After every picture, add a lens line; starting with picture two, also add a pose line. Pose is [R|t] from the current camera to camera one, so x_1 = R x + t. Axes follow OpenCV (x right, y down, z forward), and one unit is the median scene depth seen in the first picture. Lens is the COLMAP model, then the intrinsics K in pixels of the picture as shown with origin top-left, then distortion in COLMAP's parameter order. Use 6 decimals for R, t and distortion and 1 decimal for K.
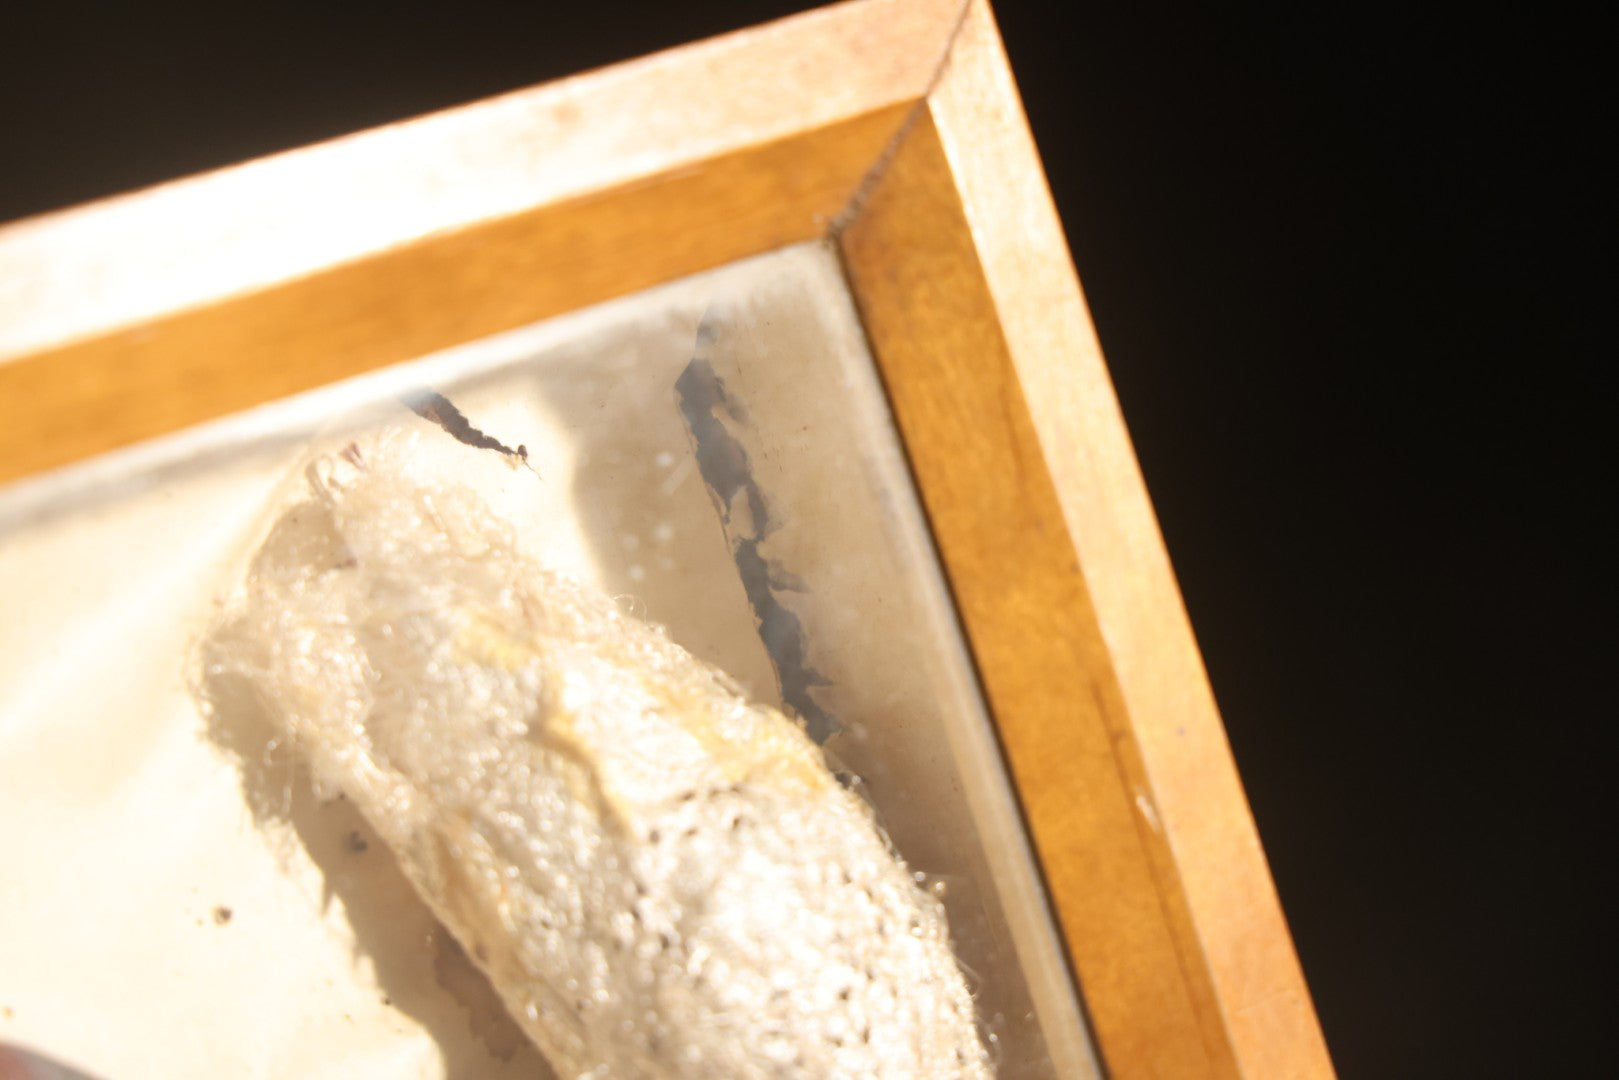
lens RADIAL K [[4627.0, 0, 809.1], [0, 4627.0, 532.7], [0, 0, 1]] dist [0.540875, 0.000000]
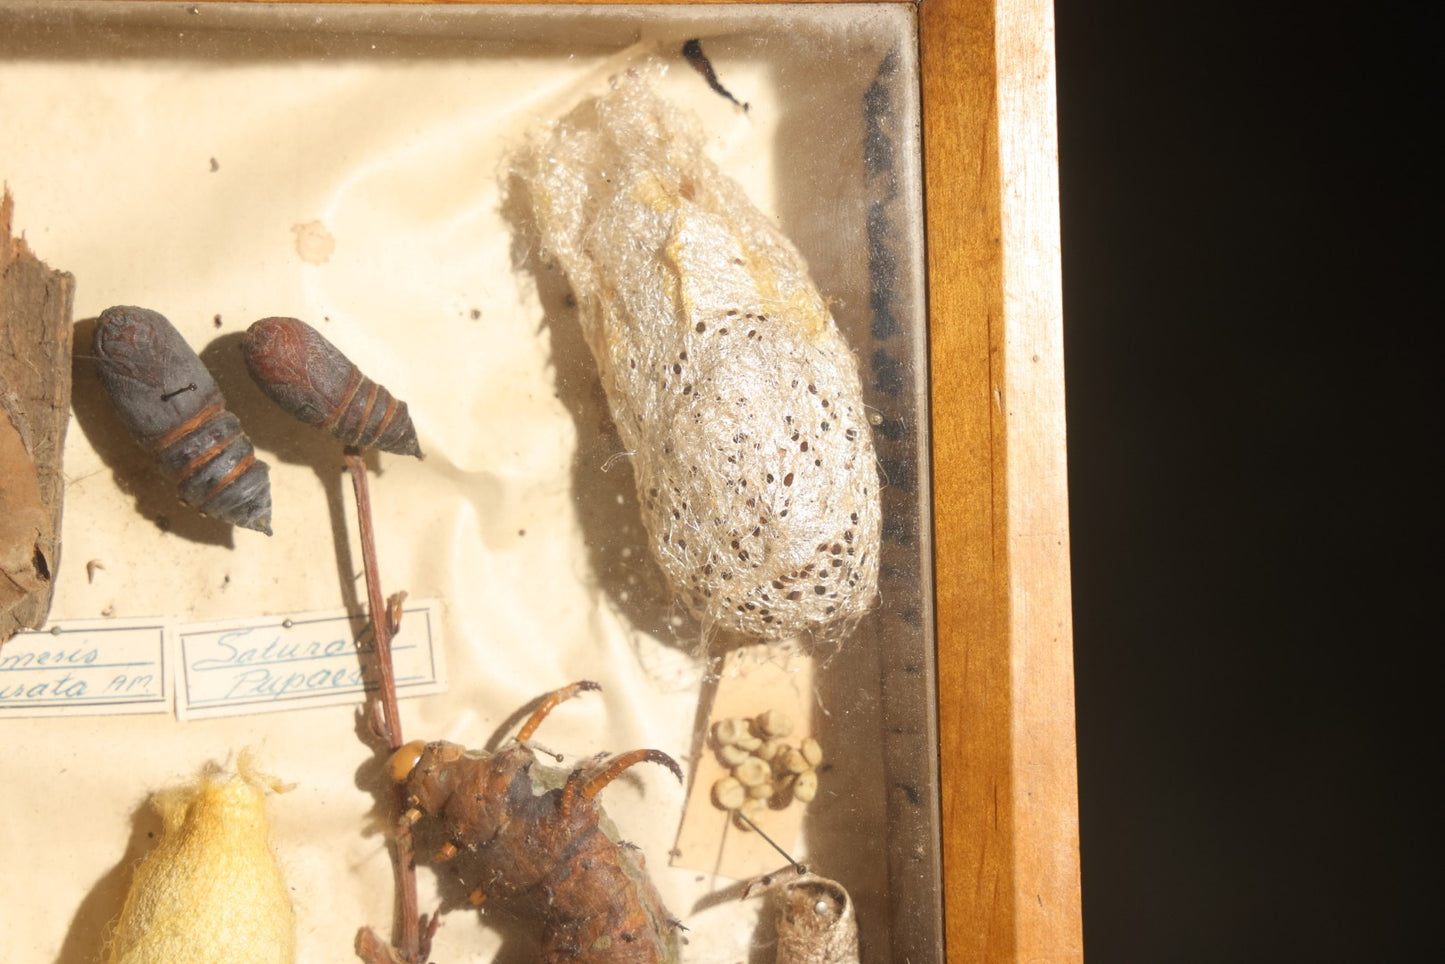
lens RADIAL K [[4129.7, 0, 741.4], [0, 4129.7, 475.2], [0, 0, 1]] dist [0.540875, 0.000000]
pose [[0.908026, 0.272178, -0.318446, 0.455139], [-0.278606, 0.960050, 0.026135, 0.072462], [0.312837, 0.064990, 0.947581, -0.378926]]
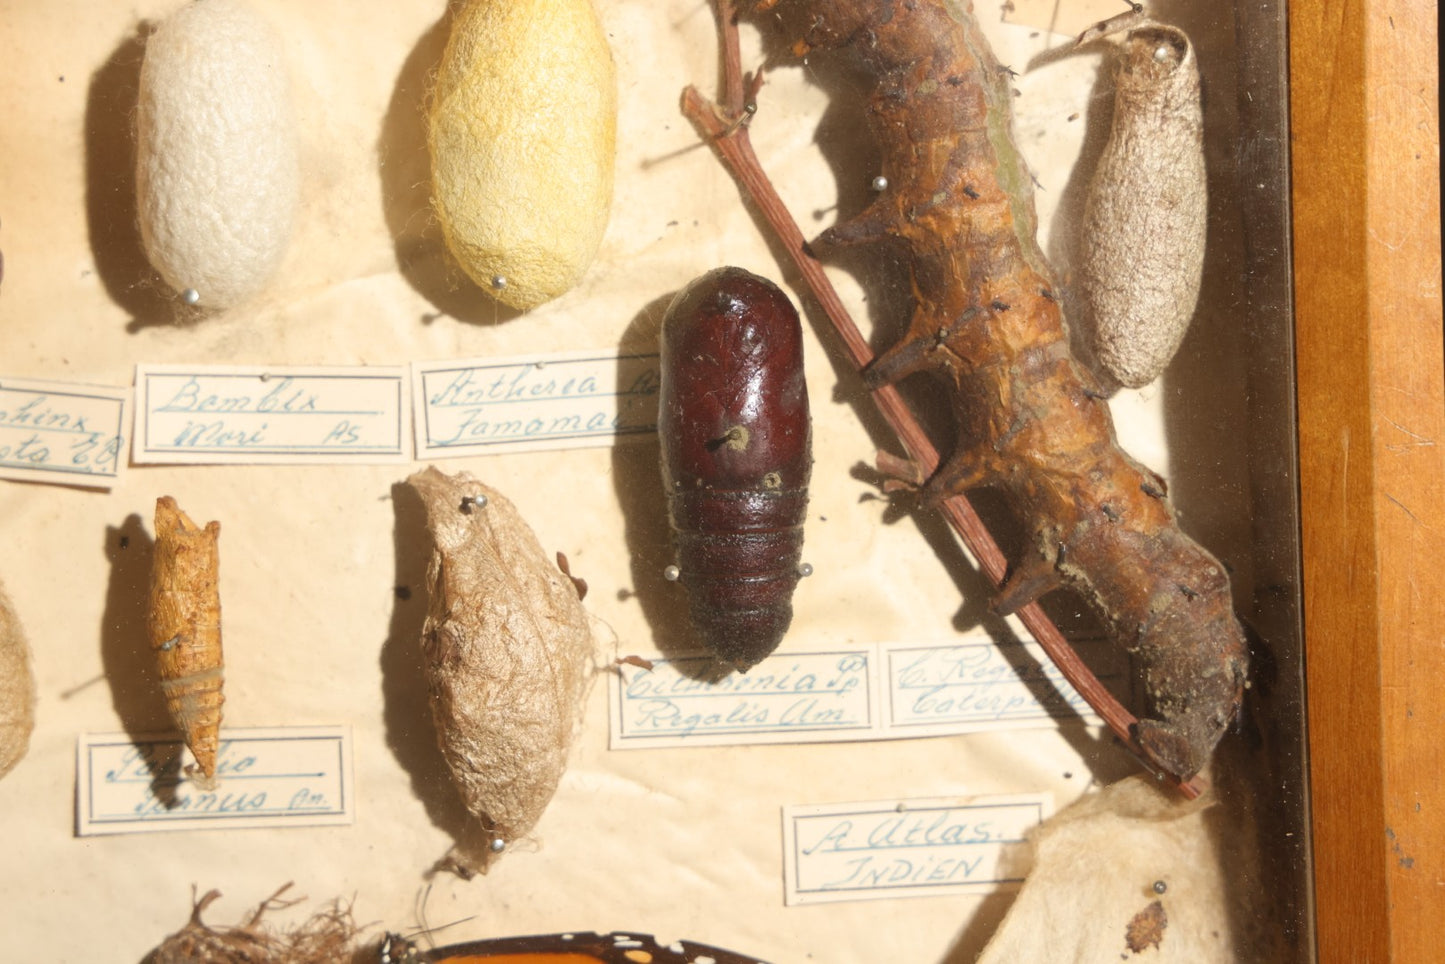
lens RADIAL K [[4129.7, 0, 732.0], [0, 4129.7, 461.9], [0, 0, 1]] dist [0.540875, 0.000000]
pose [[0.872066, 0.295126, -0.390387, 0.519040], [-0.252652, 0.954680, 0.157334, 0.196943], [0.419128, -0.038573, 0.907107, -0.310482]]
